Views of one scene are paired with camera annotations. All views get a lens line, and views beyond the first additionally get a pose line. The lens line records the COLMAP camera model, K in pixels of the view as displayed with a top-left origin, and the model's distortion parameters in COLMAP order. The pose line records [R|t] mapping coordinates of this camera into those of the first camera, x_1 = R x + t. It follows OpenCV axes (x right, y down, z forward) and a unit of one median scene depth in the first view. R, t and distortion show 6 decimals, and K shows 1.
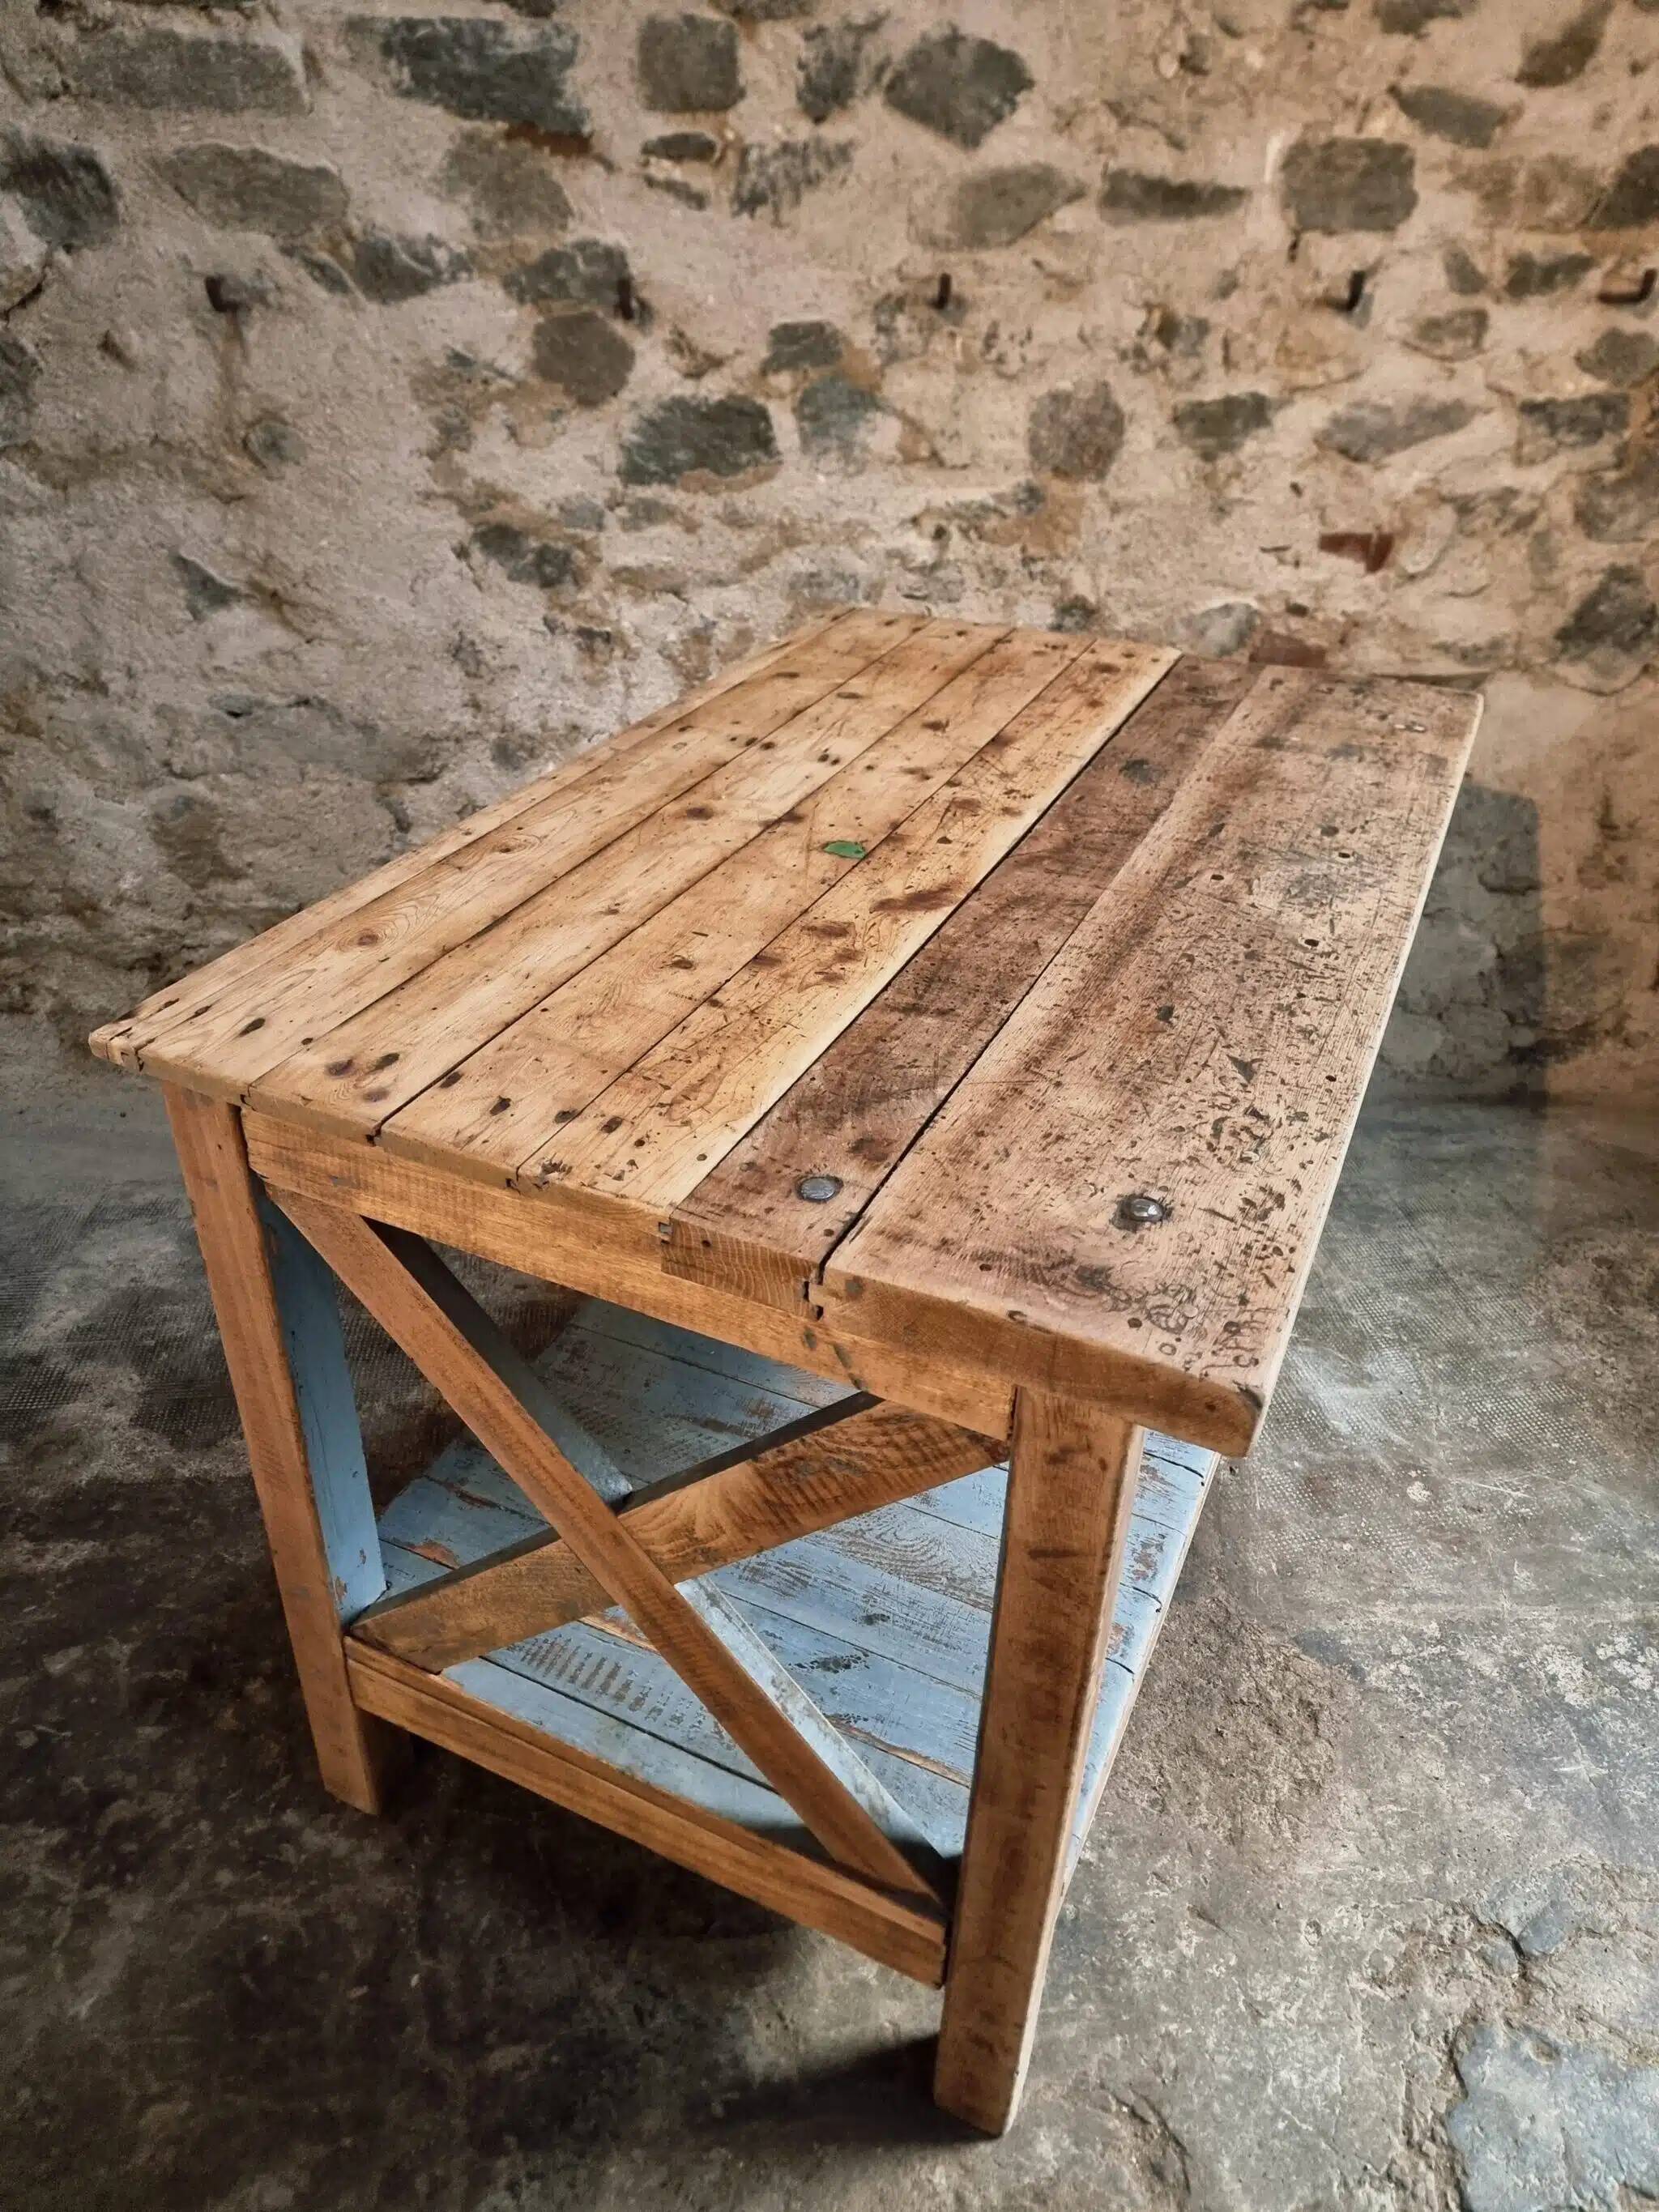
lens RADIAL K [[1536.8, 0, 800.9], [0, 1536.8, 1101.2], [0, 0, 1]] dist [0.060473, -0.058373]
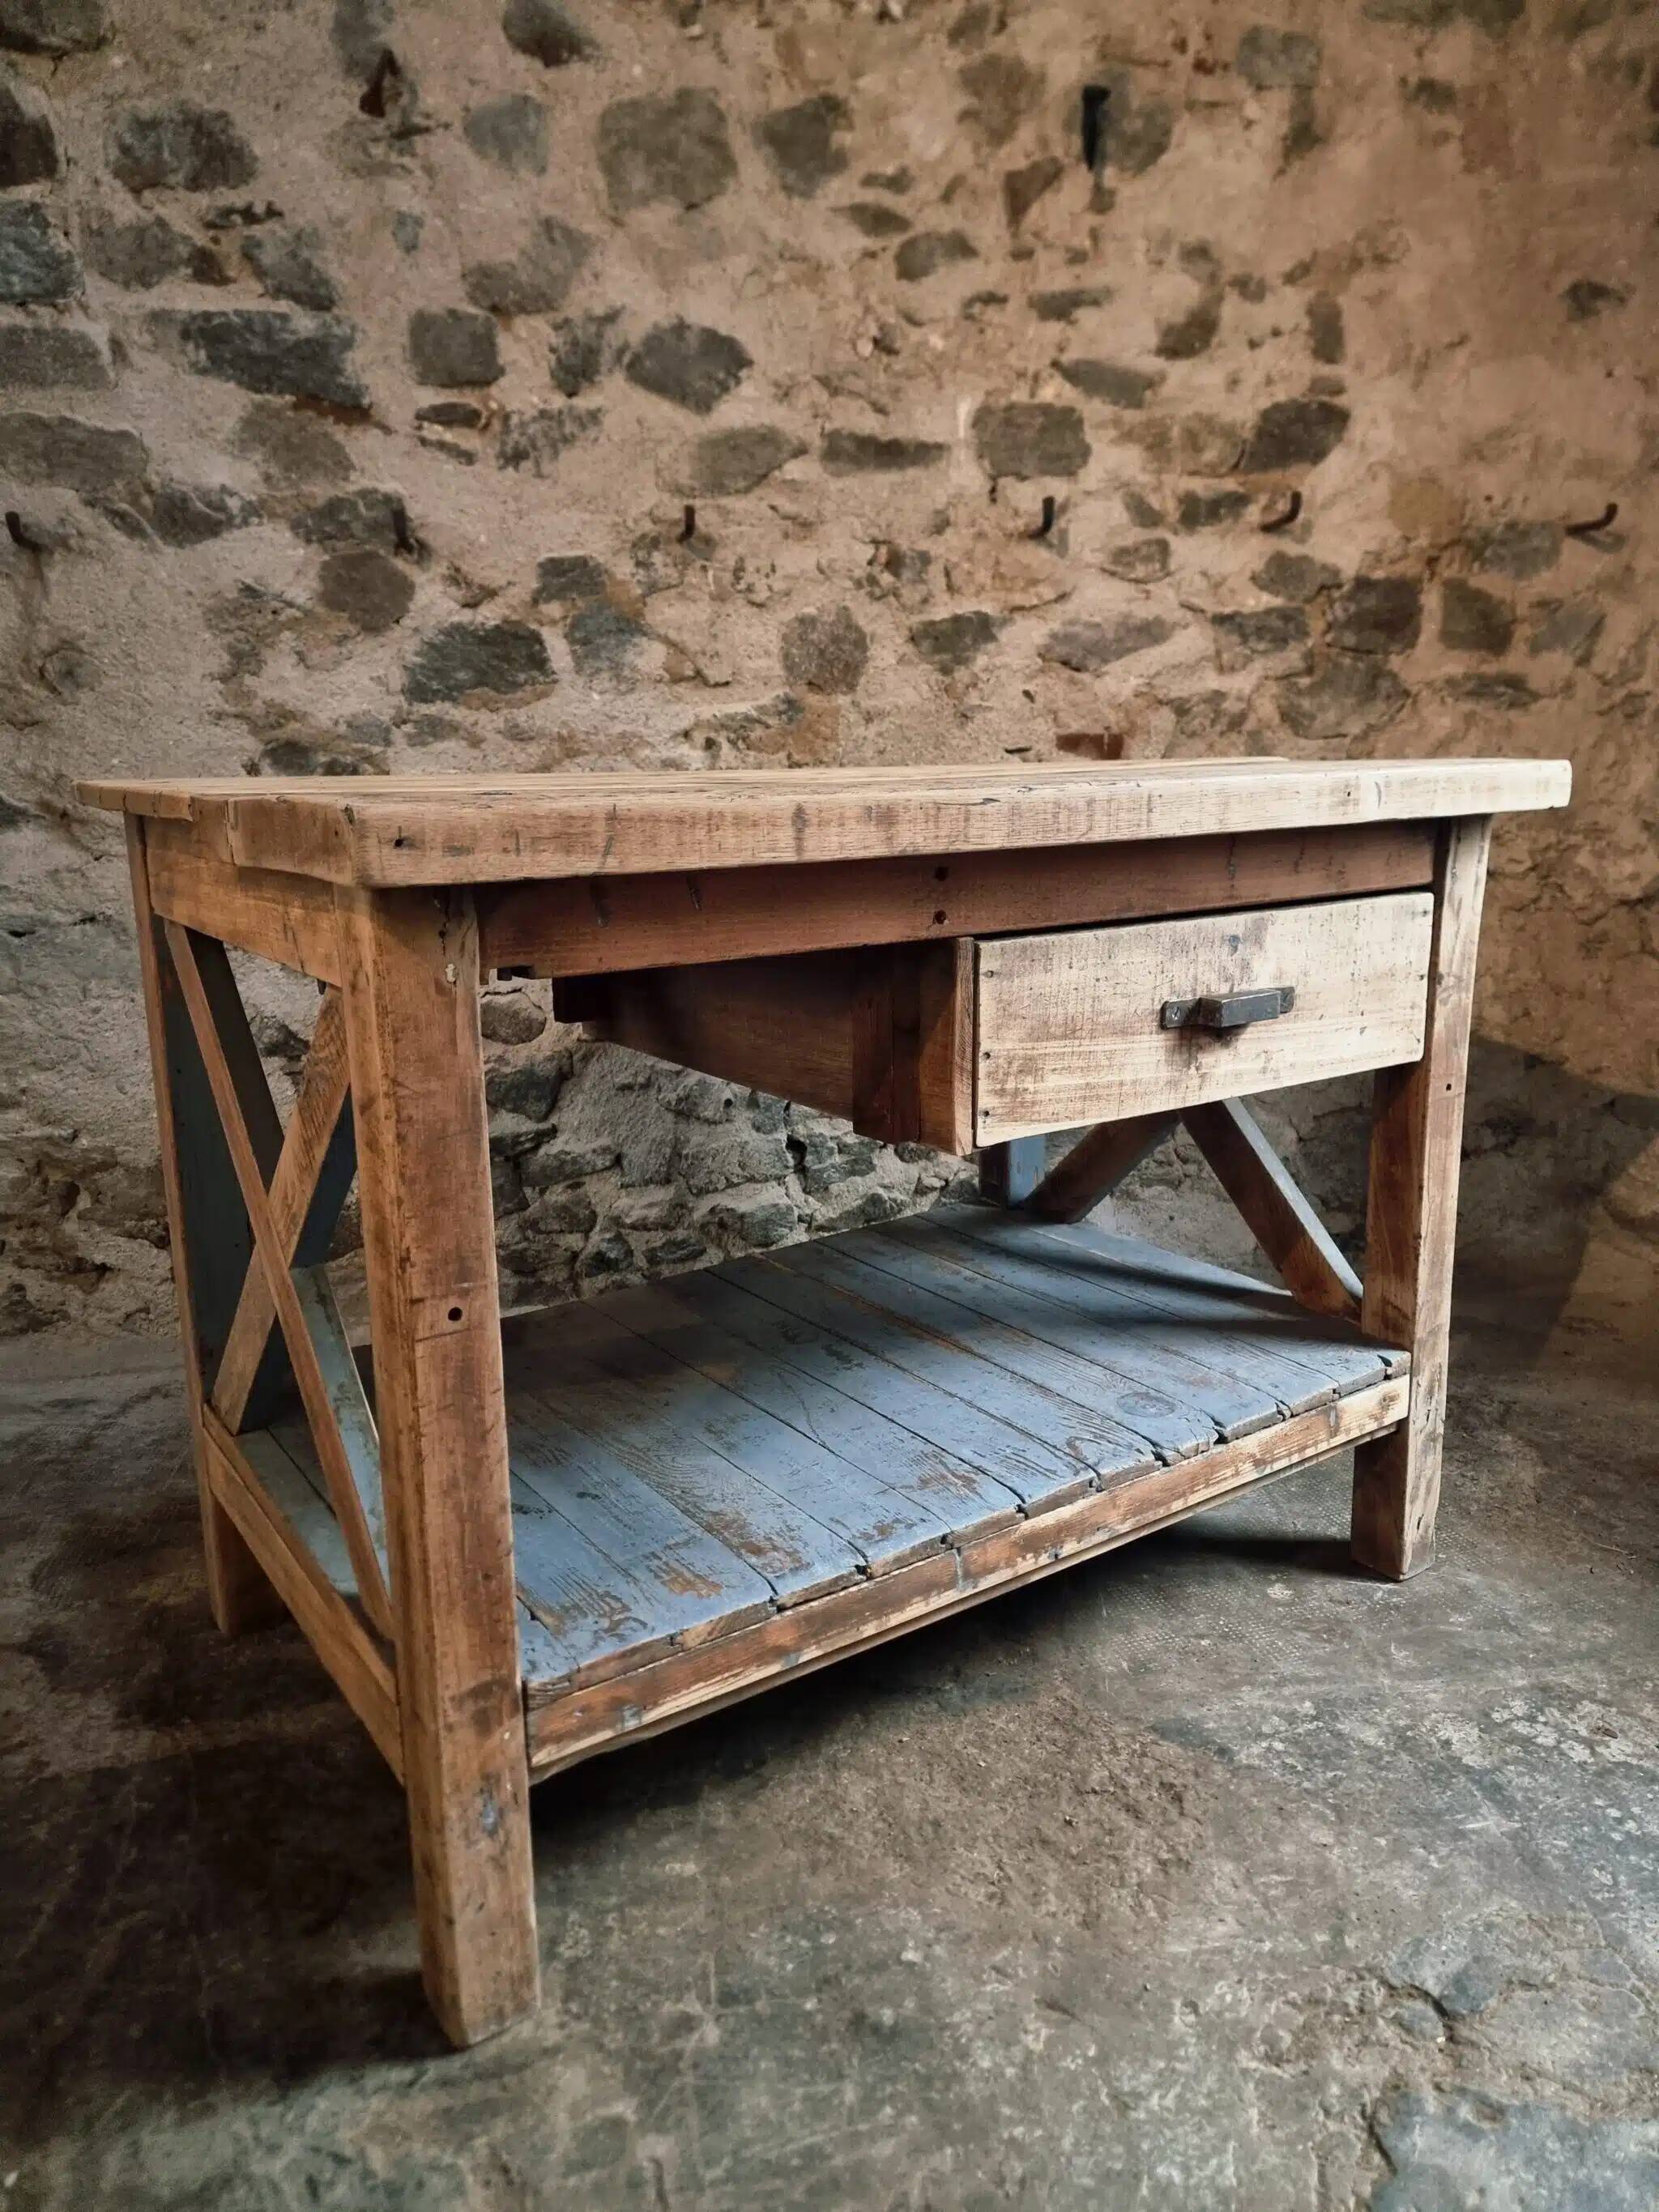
lens RADIAL K [[1536.8, 0, 808.0], [0, 1536.8, 1104.9], [0, 0, 1]] dist [0.060473, -0.058373]
pose [[0.995924, -0.051392, 0.074129, 0.072442], [0.072898, 0.942583, -0.325920, 0.251415], [-0.053123, 0.329996, 0.942487, 0.076010]]
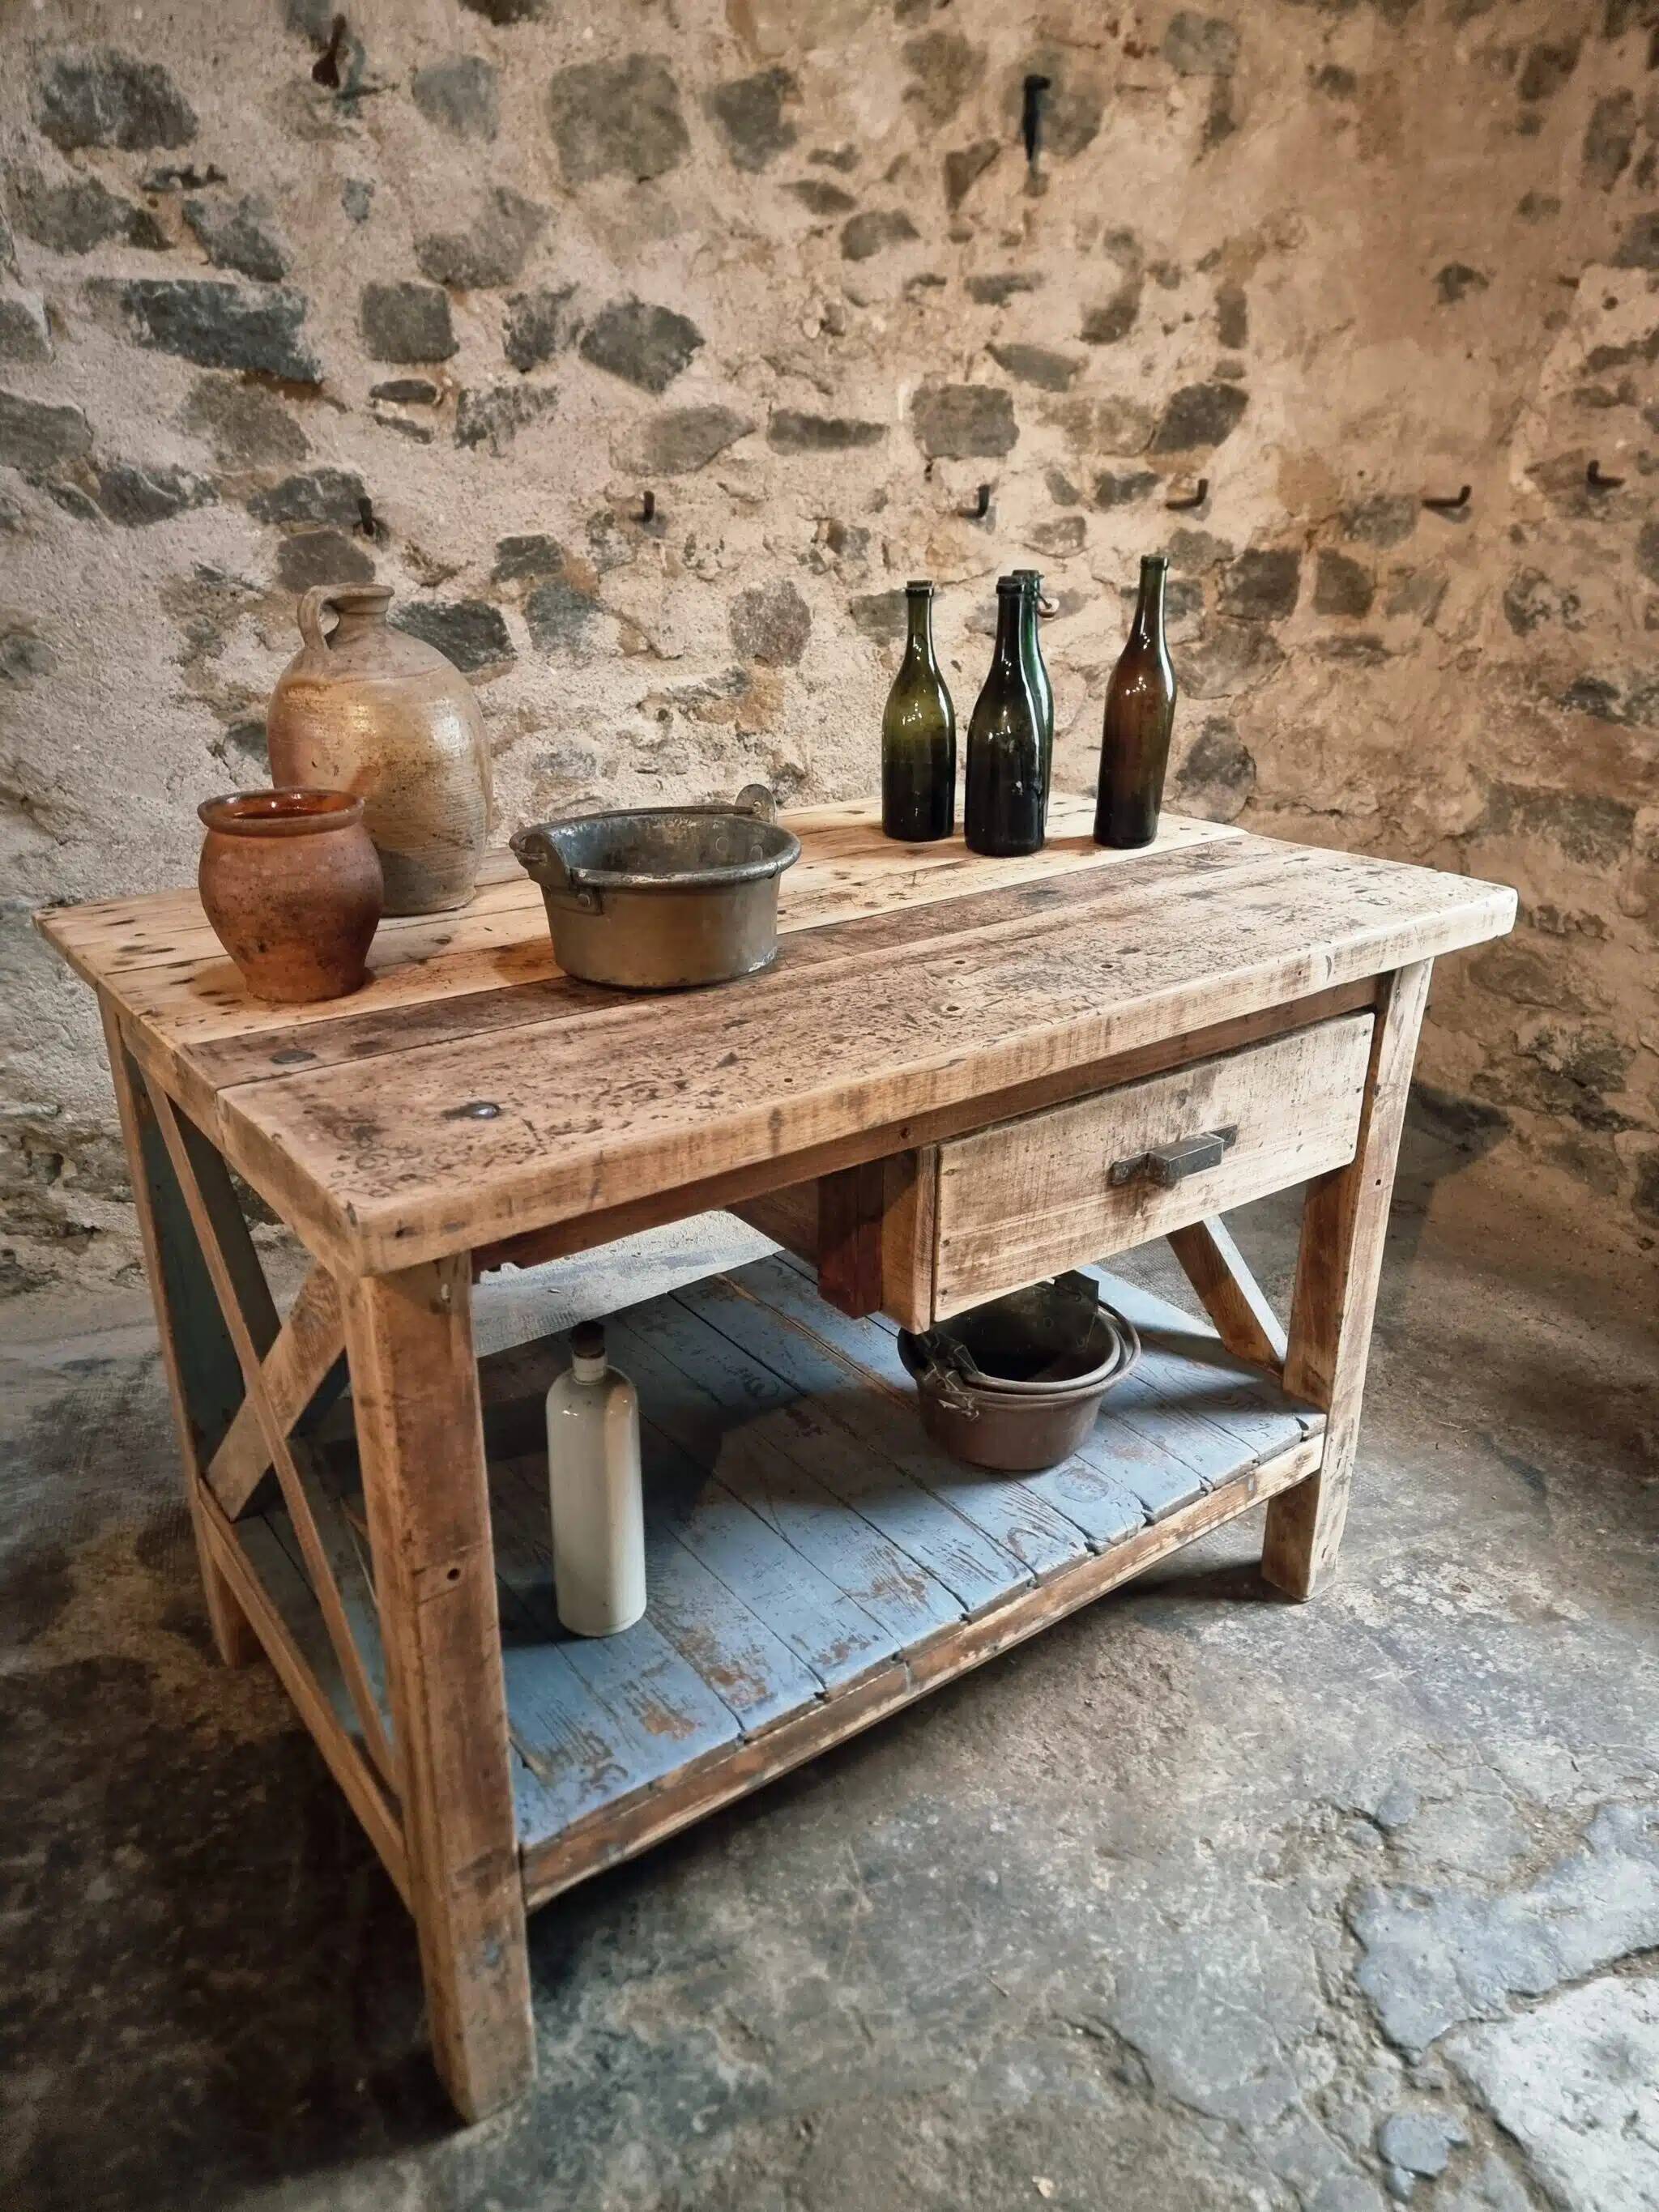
lens RADIAL K [[1536.8, 0, 808.7], [0, 1536.8, 1124.7], [0, 0, 1]] dist [0.060473, -0.058373]
pose [[0.970913, -0.106062, 0.214662, -0.089299], [0.139322, 0.979388, -0.146247, 0.117027], [-0.194726, 0.171900, 0.965677, -0.060797]]
